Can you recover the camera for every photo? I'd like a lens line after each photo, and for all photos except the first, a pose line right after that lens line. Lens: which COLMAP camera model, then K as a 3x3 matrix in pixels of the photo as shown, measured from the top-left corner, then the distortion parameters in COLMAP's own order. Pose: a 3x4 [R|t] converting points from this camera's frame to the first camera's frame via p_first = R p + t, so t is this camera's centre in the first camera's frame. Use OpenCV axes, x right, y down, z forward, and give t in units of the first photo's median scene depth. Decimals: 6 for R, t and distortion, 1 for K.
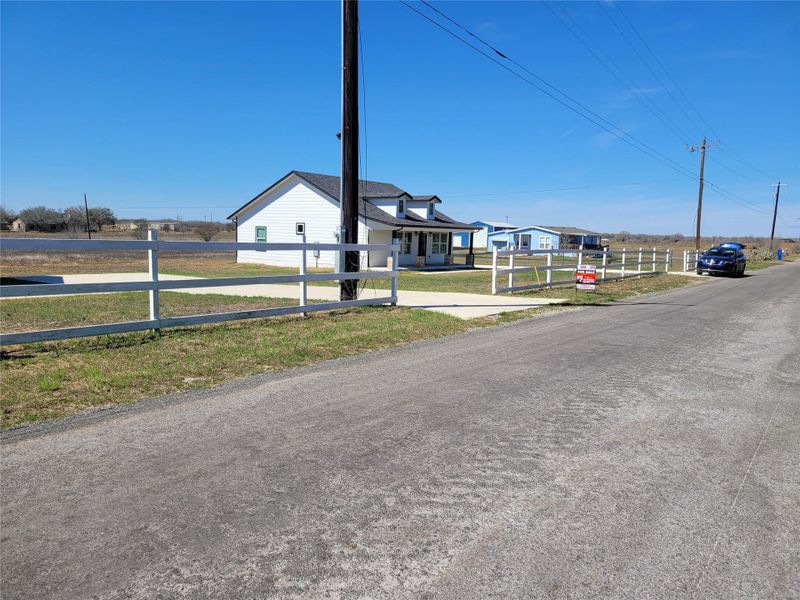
lens RADIAL K [[607.2, 0, 397.7], [0, 607.2, 306.5], [0, 0, 1]] dist [0.037328, 0.000443]
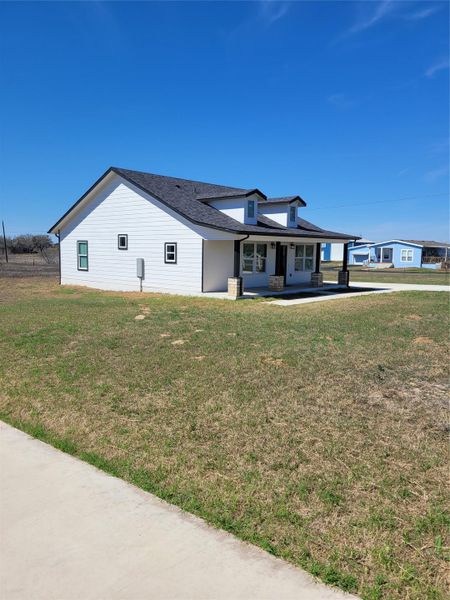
lens RADIAL K [[455.4, 0, 223.8], [0, 455.4, 293.8], [0, 0, 1]] dist [0.037328, 0.000443]
pose [[0.994019, -0.007312, -0.108958, 0.030991], [0.004402, 0.999628, -0.026924, -0.043917], [0.109114, 0.026283, 0.993682, 0.422031]]
